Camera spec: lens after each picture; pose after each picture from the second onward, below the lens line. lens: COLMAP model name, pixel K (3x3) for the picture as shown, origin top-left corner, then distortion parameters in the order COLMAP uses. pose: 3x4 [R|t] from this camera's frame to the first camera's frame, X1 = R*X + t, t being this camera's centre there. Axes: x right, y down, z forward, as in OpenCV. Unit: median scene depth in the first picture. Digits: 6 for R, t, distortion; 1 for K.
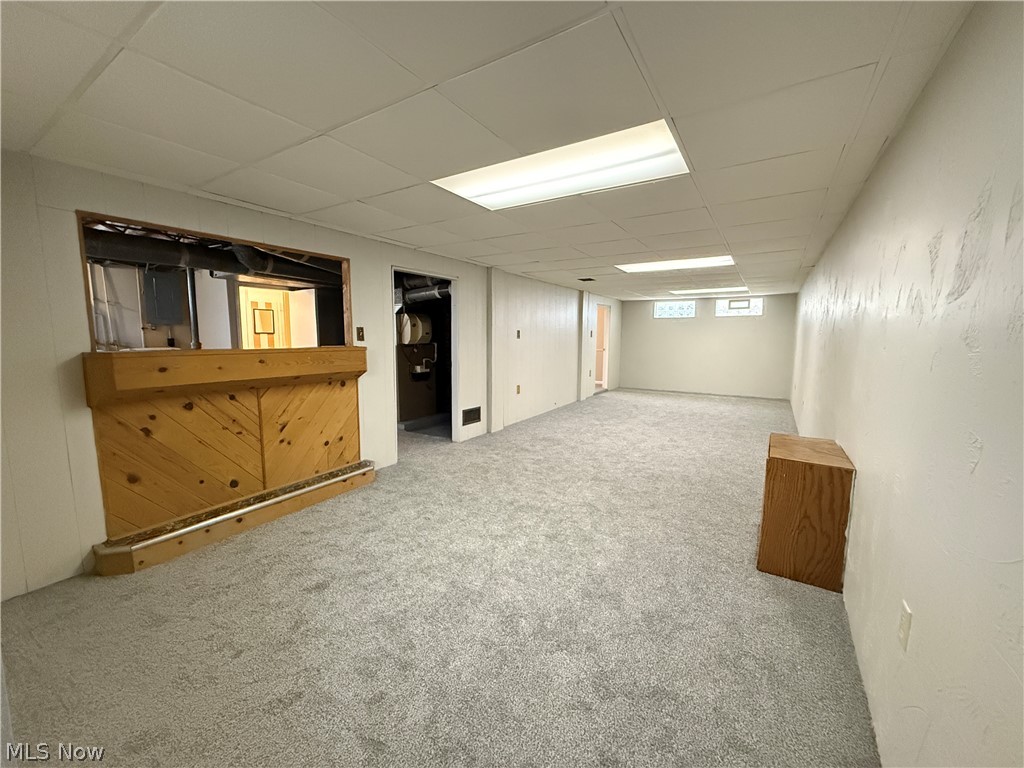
lens RADIAL K [[402.9, 0, 506.9], [0, 402.9, 383.2], [0, 0, 1]] dist [0.000020, 0.000044]
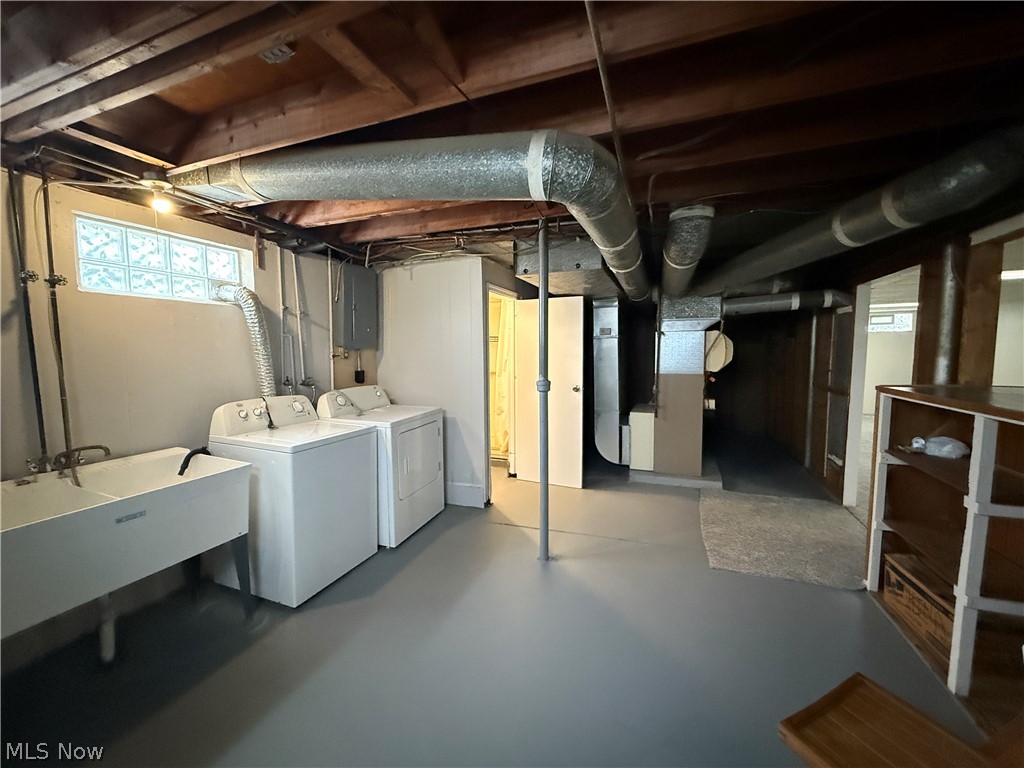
lens RADIAL K [[407.8, 0, 502.9], [0, 407.8, 384.1], [0, 0, 1]] dist [-0.001051, -0.000060]
pose [[0.982031, -0.028455, 0.186564, -0.738516], [0.035621, 0.998746, -0.035171, -0.058754], [-0.185329, 0.041185, 0.981813, 0.321260]]
